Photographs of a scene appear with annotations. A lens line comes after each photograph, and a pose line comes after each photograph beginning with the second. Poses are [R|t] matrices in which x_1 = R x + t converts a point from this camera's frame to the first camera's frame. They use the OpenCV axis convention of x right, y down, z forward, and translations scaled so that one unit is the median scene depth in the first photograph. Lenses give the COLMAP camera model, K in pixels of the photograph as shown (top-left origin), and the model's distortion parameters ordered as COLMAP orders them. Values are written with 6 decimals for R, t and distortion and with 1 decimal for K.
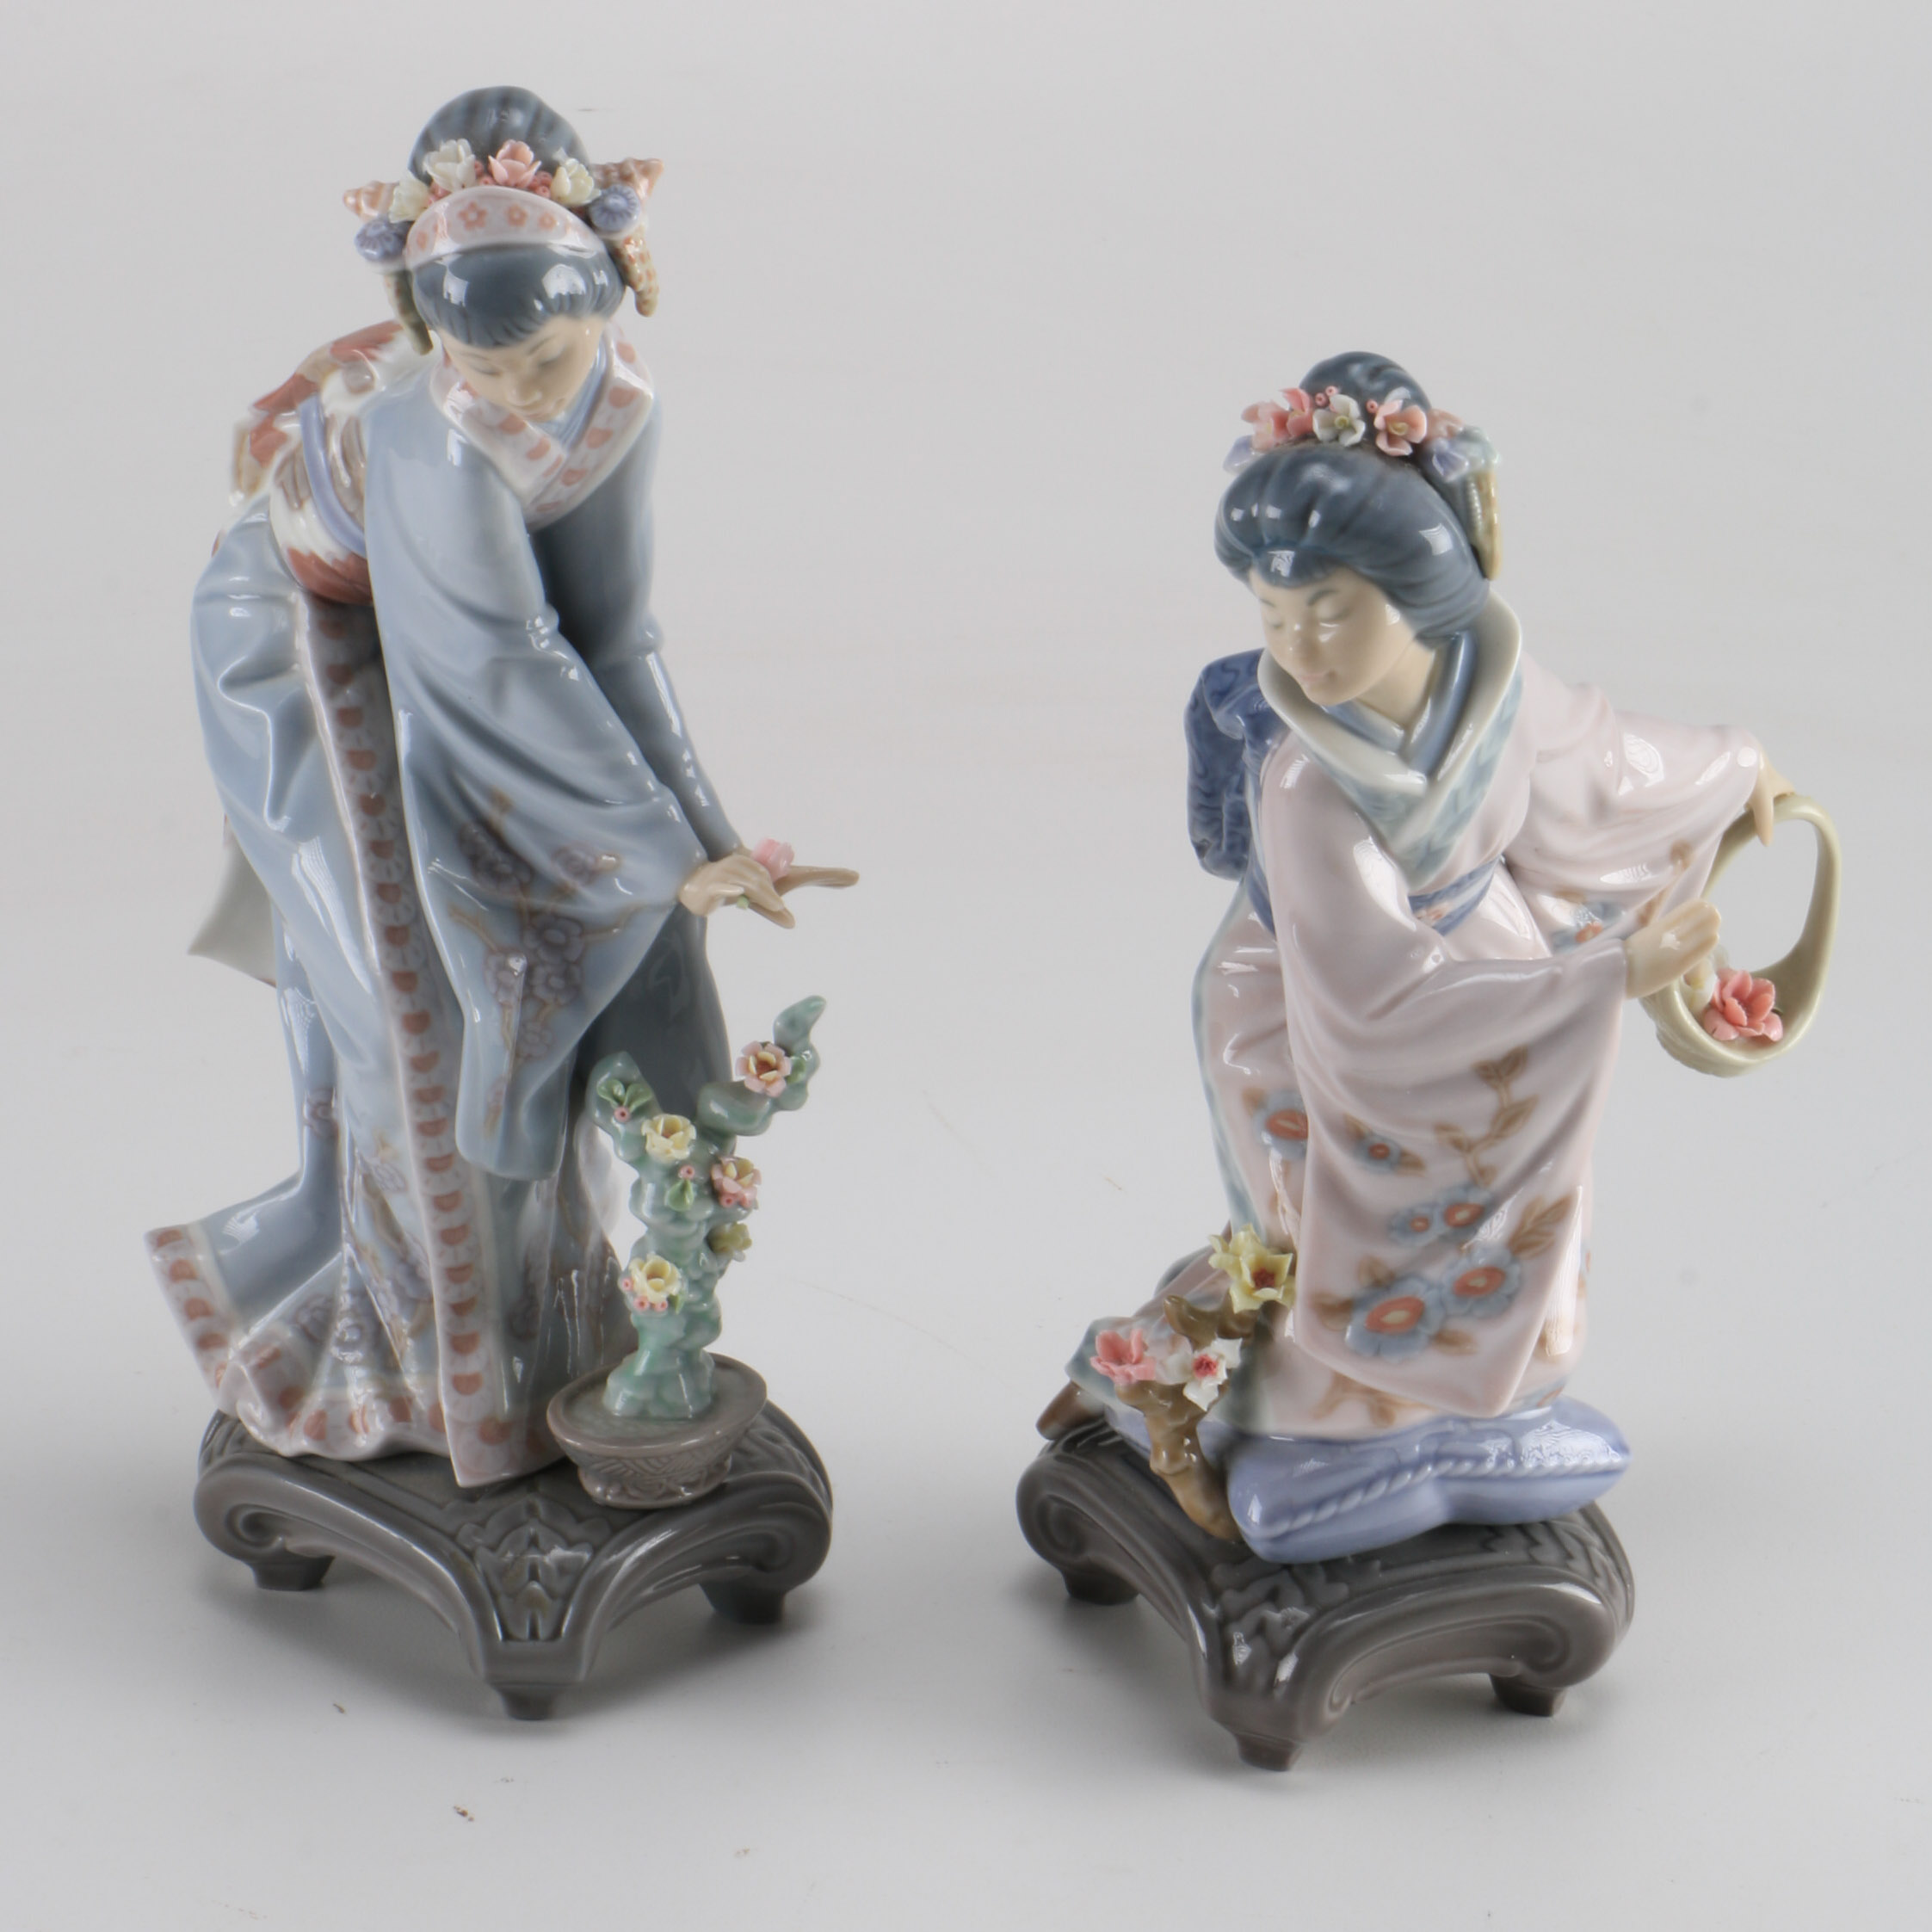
lens RADIAL K [[8994.8, 0, 966.0], [0, 8994.8, 966.0], [0, 0, 1]] dist [0.381759, 2.175288]
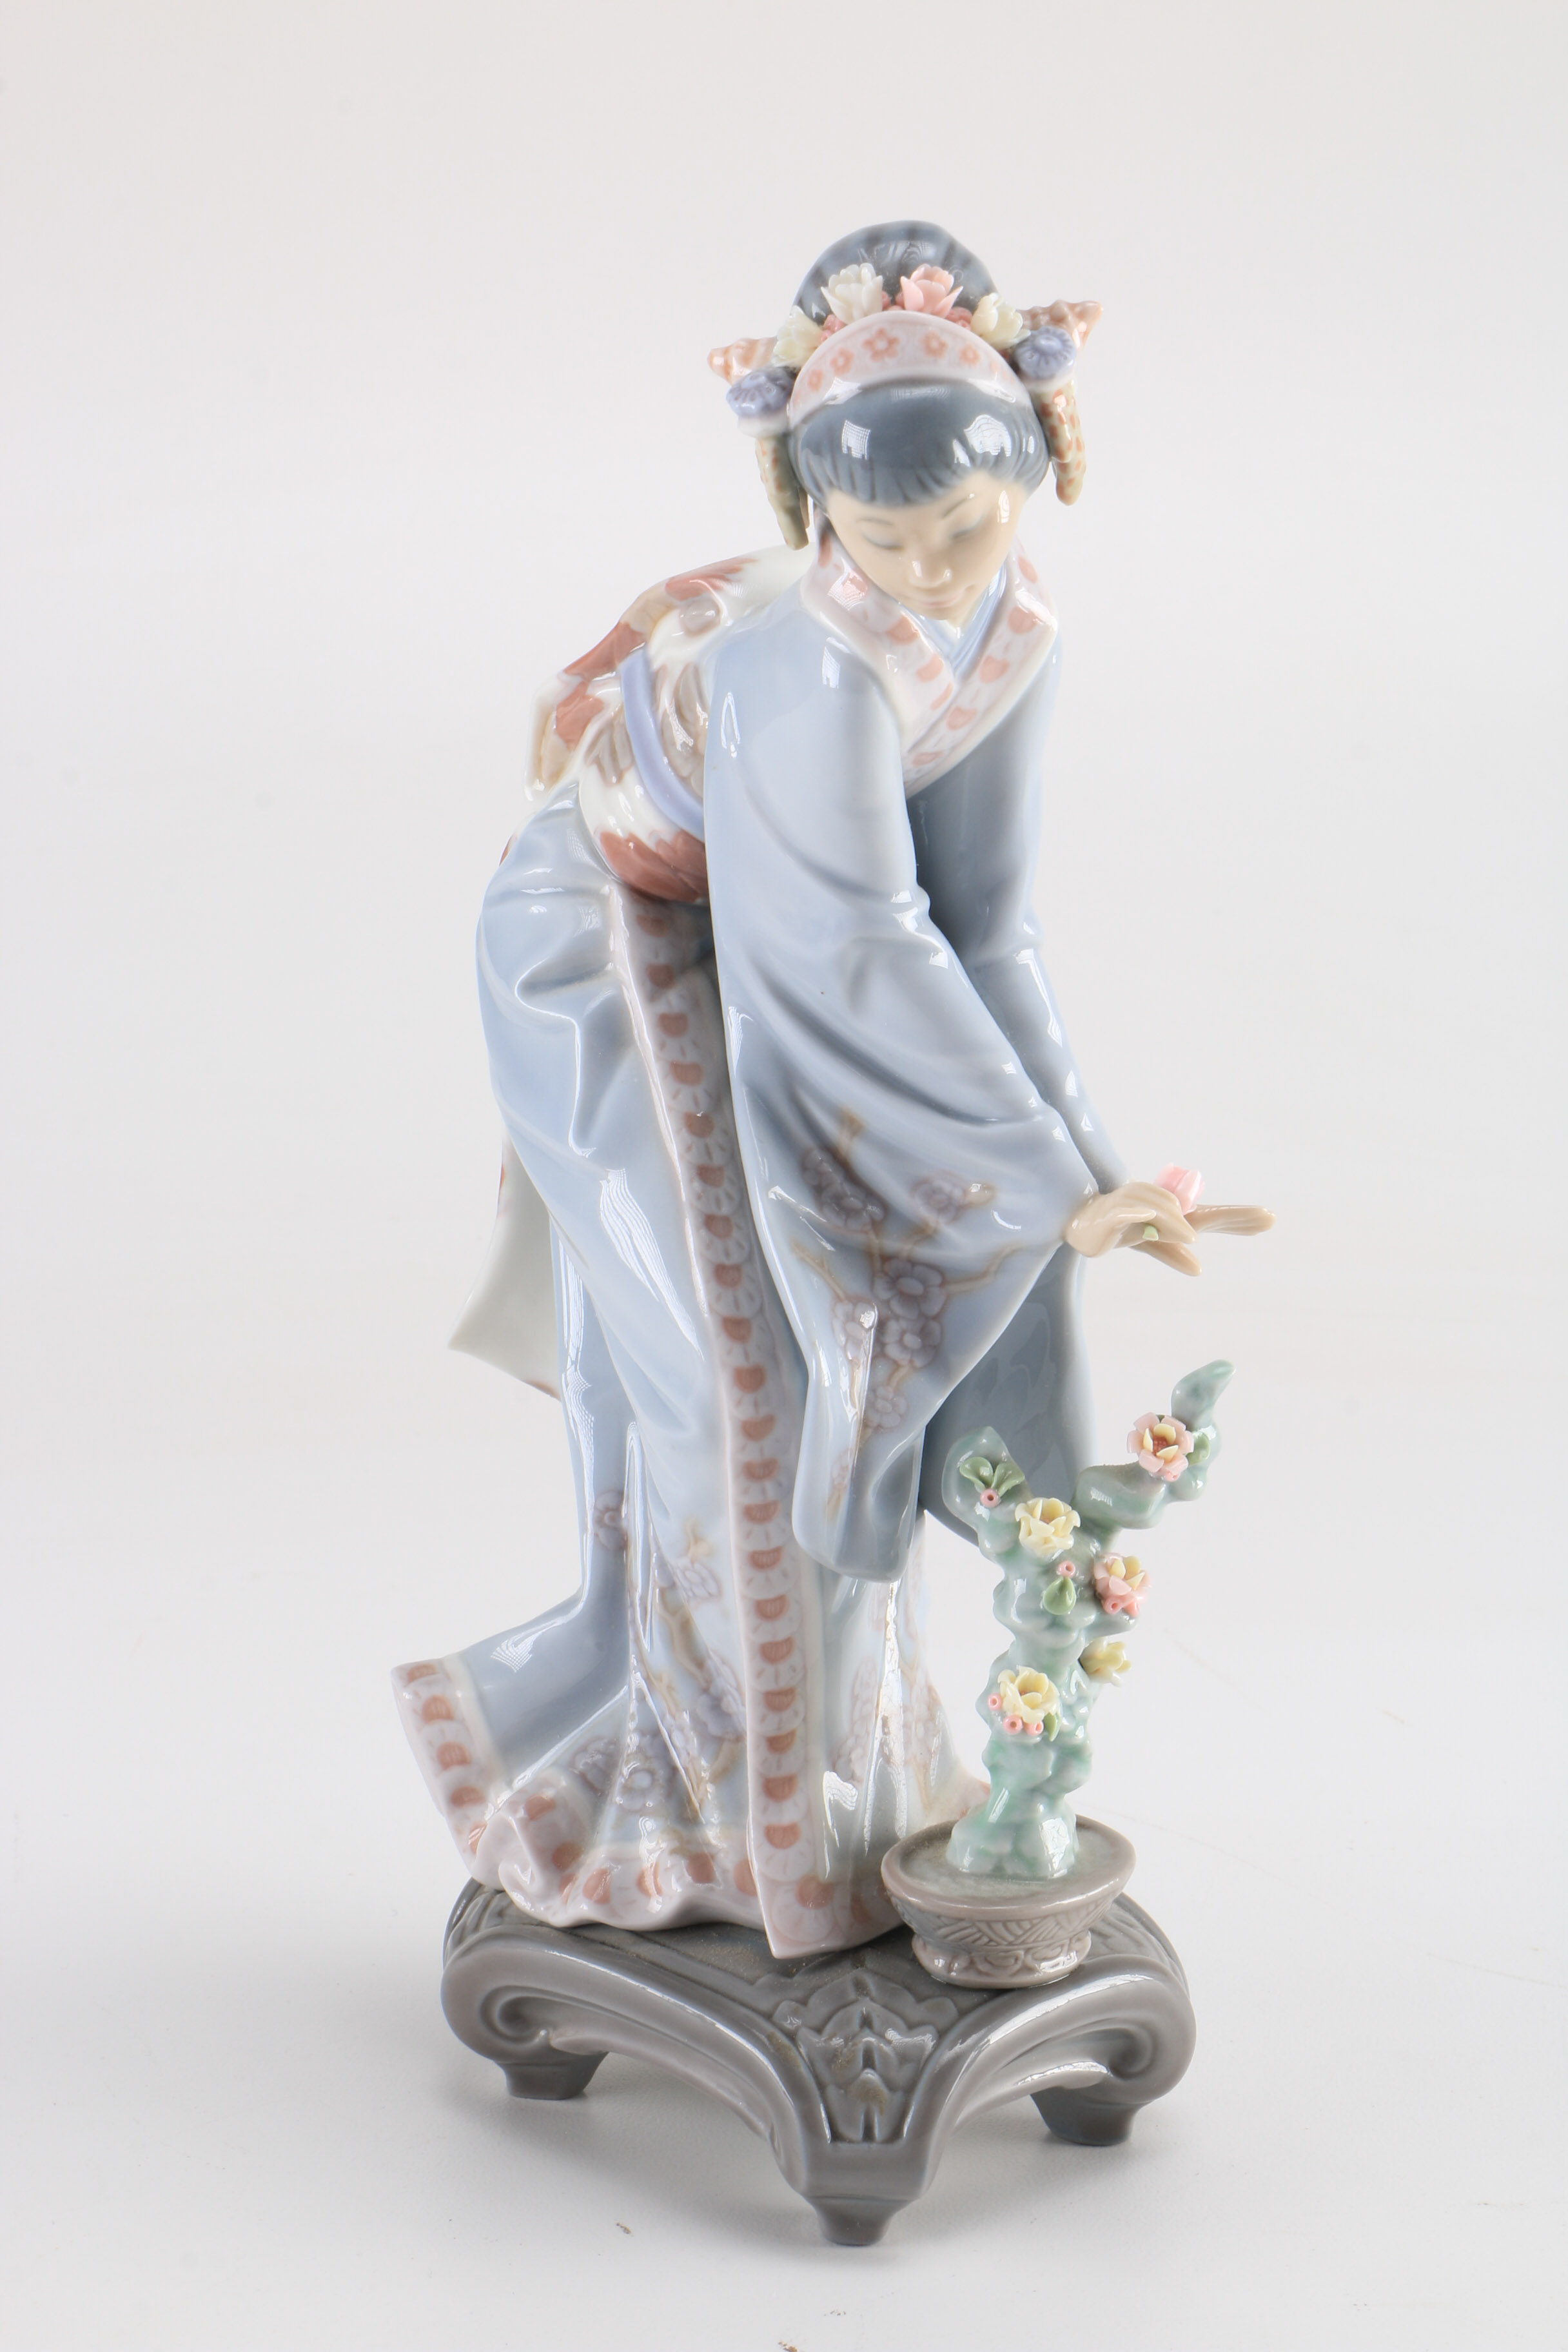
lens RADIAL K [[5971.2, 0, 784.0], [0, 5971.2, 1176.0], [0, 0, 1]] dist [0.201840, 0.012705]
pose [[0.999377, 0.019261, 0.029576, -0.072550], [-0.014796, 0.989408, -0.144407, 0.065764], [-0.032045, 0.143879, 0.989076, 0.437069]]
